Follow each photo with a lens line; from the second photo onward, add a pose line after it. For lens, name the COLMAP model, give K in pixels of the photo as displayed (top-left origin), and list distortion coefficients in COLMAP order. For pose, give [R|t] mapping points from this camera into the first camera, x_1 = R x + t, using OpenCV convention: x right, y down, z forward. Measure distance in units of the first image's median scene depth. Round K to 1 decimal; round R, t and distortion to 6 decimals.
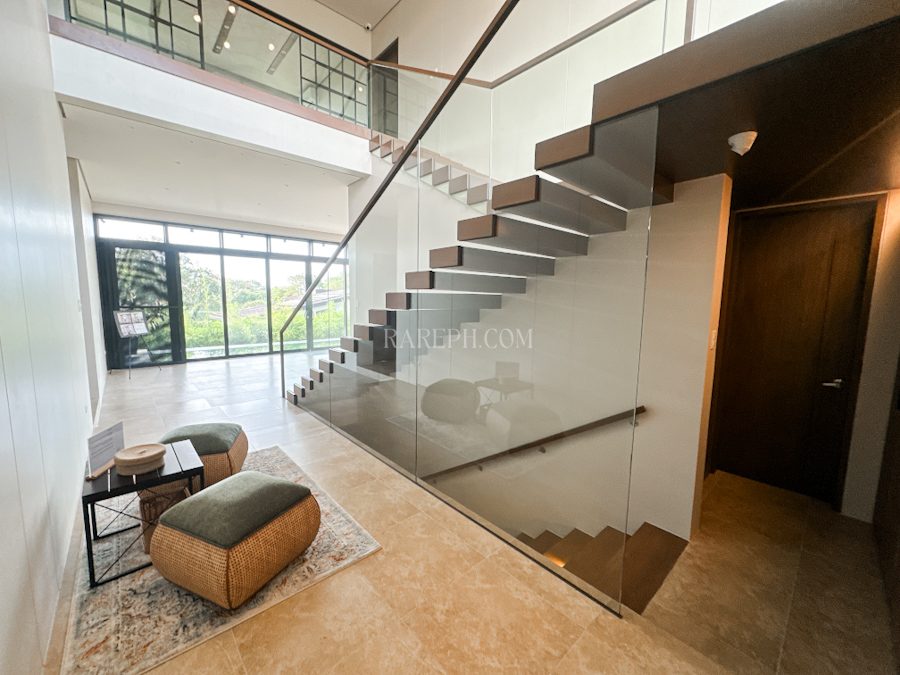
lens RADIAL K [[363.1, 0, 452.5], [0, 363.1, 336.4], [0, 0, 1]] dist [-0.007973, 0.002329]
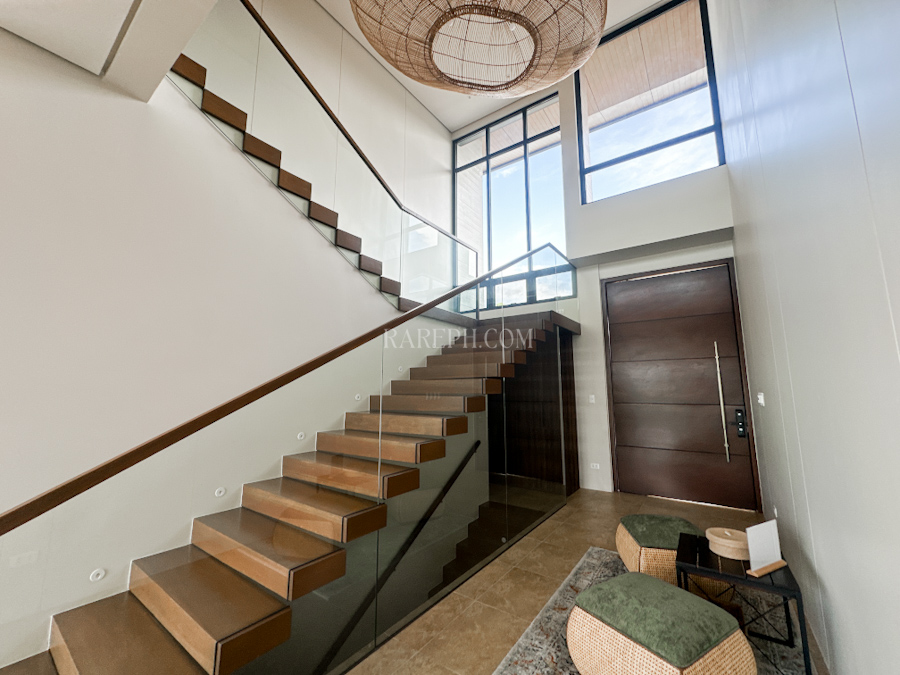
lens RADIAL K [[363.1, 0, 451.2], [0, 363.1, 335.7], [0, 0, 1]] dist [-0.007973, 0.002329]
pose [[-0.207304, 0.140998, 0.968062, -1.261685], [0.120458, 0.985708, -0.117772, -0.129316], [-0.970832, 0.092196, -0.221325, 1.391742]]
